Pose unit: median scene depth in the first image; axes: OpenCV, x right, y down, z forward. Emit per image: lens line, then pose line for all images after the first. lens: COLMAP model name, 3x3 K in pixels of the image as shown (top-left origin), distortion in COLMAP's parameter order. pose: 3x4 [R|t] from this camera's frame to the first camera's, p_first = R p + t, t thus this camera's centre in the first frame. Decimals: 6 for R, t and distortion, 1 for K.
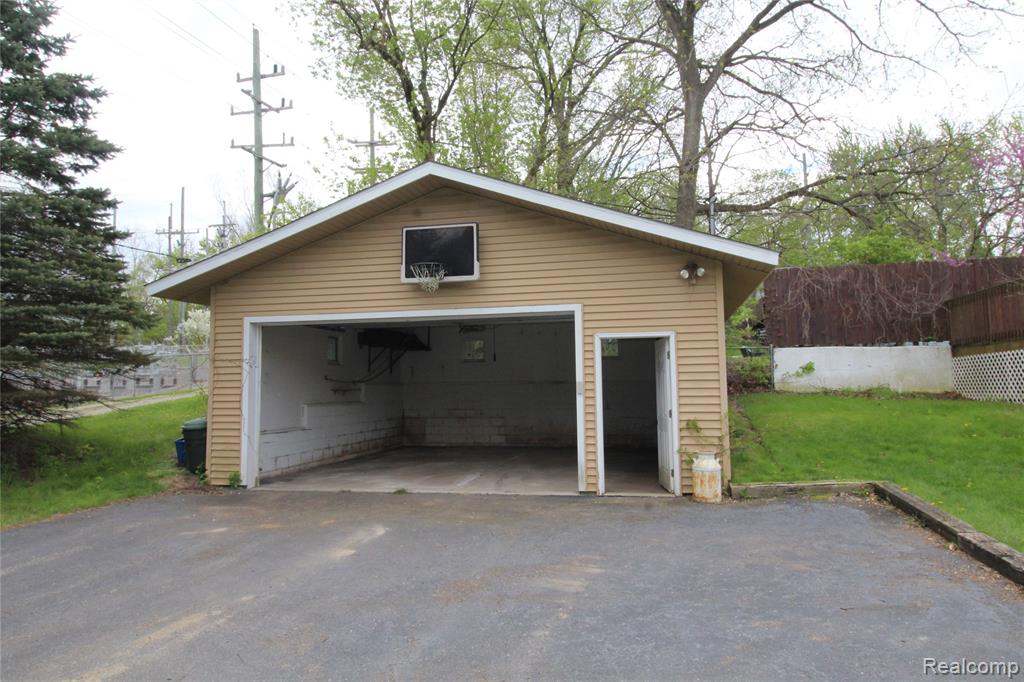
lens RADIAL K [[677.7, 0, 512.7], [0, 677.7, 337.8], [0, 0, 1]] dist [0.008252, -0.002298]
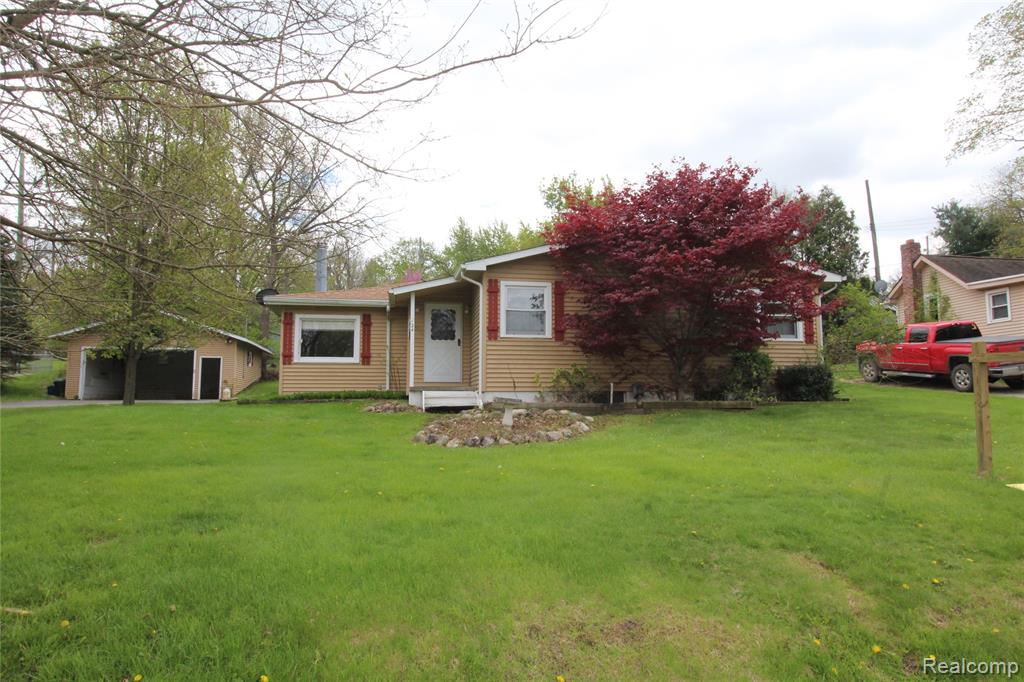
lens RADIAL K [[677.7, 0, 513.3], [0, 677.7, 337.8], [0, 0, 1]] dist [0.008252, -0.002298]
pose [[0.907080, 0.049337, 0.418056, 0.073874], [-0.038219, 0.998659, -0.034930, -0.025558], [-0.419219, 0.015707, 0.907749, -1.809955]]
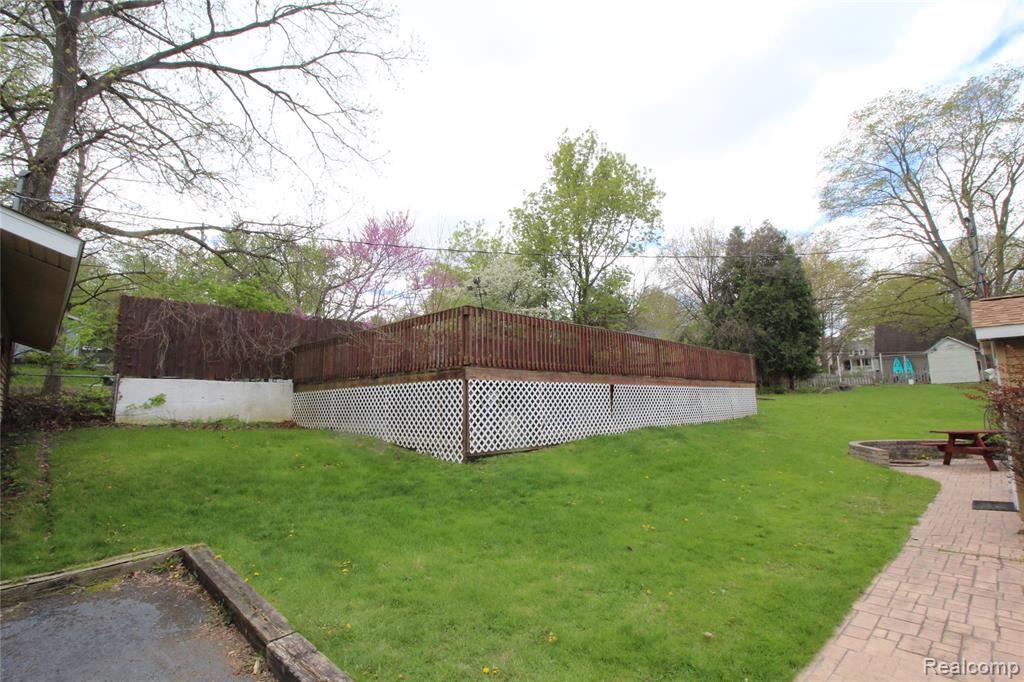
lens RADIAL K [[473.0, 0, 529.7], [0, 473.0, 327.1], [0, 0, 1]] dist [-0.007608, -0.006797]
pose [[0.512669, 0.139790, 0.847130, 0.123744], [-0.051845, 0.989897, -0.131972, 0.001523], [-0.857019, 0.023739, 0.514737, 0.186984]]
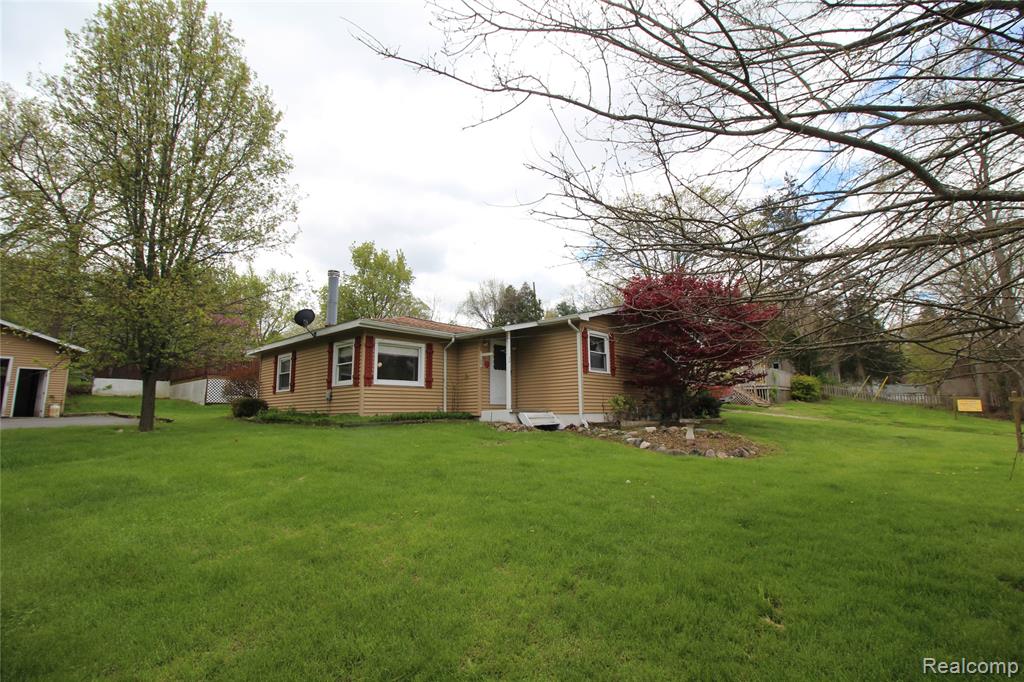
lens RADIAL K [[473.0, 0, 511.9], [0, 473.0, 339.6], [0, 0, 1]] dist [-0.007608, -0.006797]
pose [[0.492809, 0.143877, 0.858160, -0.372623], [-0.062196, 0.989537, -0.130186, 0.004410], [-0.867912, 0.010782, 0.496601, -1.251007]]
